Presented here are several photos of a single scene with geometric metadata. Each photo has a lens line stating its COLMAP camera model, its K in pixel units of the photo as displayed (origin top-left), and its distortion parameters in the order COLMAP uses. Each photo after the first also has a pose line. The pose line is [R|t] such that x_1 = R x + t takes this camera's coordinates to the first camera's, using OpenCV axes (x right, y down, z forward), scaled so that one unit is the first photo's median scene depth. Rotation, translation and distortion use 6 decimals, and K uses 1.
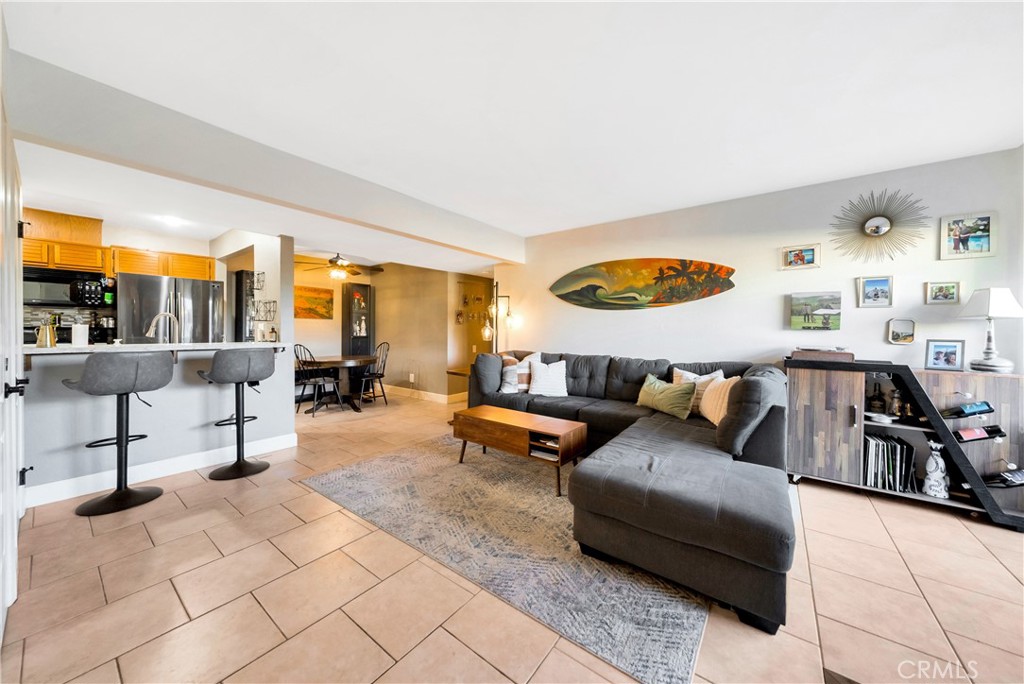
lens RADIAL K [[354.1, 0, 511.7], [0, 354.1, 331.2], [0, 0, 1]] dist [-0.004826, -0.000056]
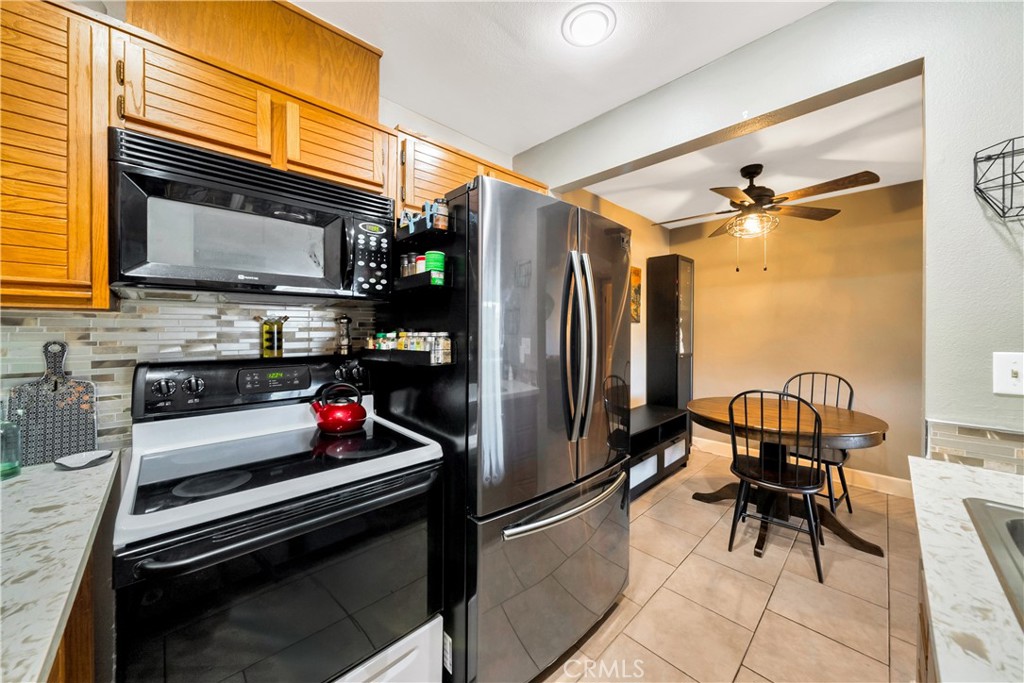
lens RADIAL K [[354.1, 0, 508.0], [0, 354.1, 330.3], [0, 0, 1]] dist [-0.004826, -0.000056]
pose [[0.985892, -0.007140, -0.167233, -0.995259], [0.007169, 0.999974, -0.000433, -0.037200], [0.167231, -0.000772, 0.985917, 0.681472]]
